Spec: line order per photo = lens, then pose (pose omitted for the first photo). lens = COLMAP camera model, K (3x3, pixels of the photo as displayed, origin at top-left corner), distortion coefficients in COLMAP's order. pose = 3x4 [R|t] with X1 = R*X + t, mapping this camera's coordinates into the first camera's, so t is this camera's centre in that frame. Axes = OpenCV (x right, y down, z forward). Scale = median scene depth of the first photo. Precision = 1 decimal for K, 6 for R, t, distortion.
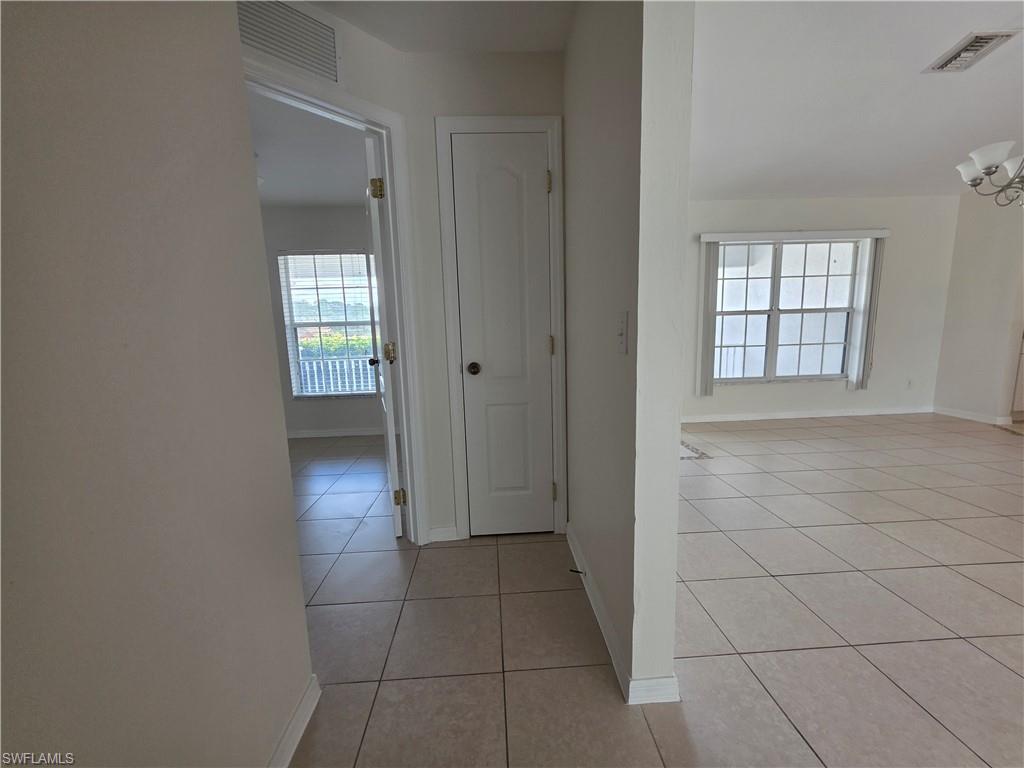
lens RADIAL K [[409.1, 0, 513.4], [0, 409.1, 384.0], [0, 0, 1]] dist [0.008429, 0.000500]
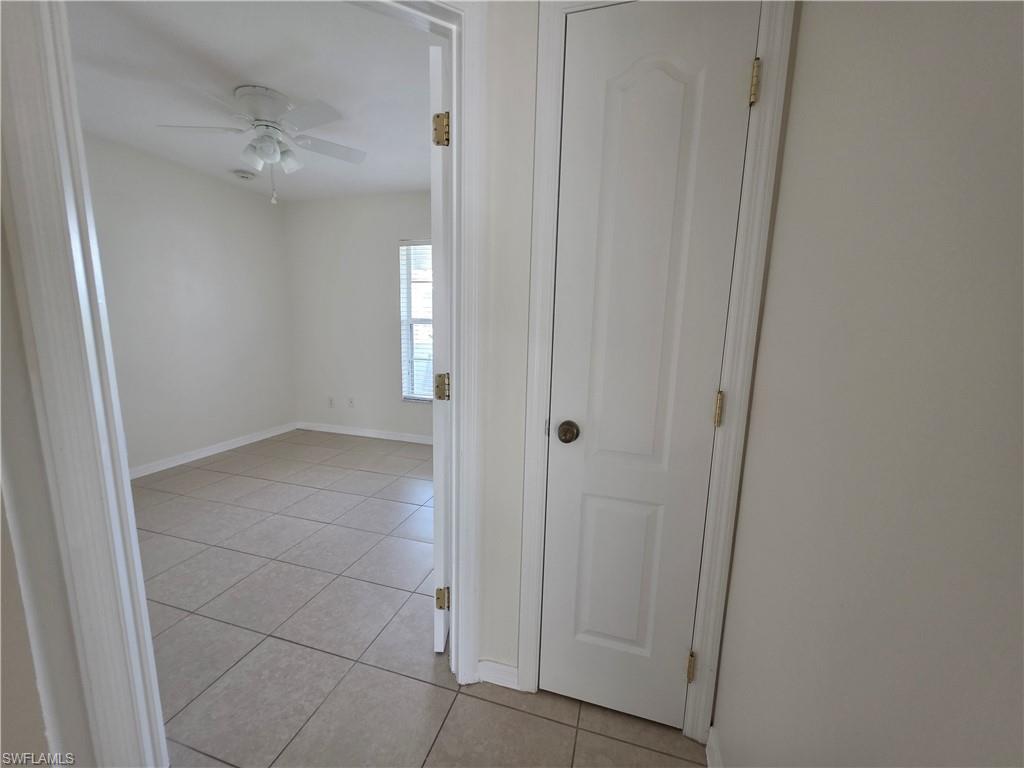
lens RADIAL K [[409.1, 0, 514.4], [0, 409.1, 384.5], [0, 0, 1]] dist [0.008429, 0.000500]
pose [[0.937025, 0.110466, -0.331332, 0.017851], [-0.105508, 0.993872, 0.032974, -0.110673], [0.332944, 0.004061, 0.942938, 0.401101]]
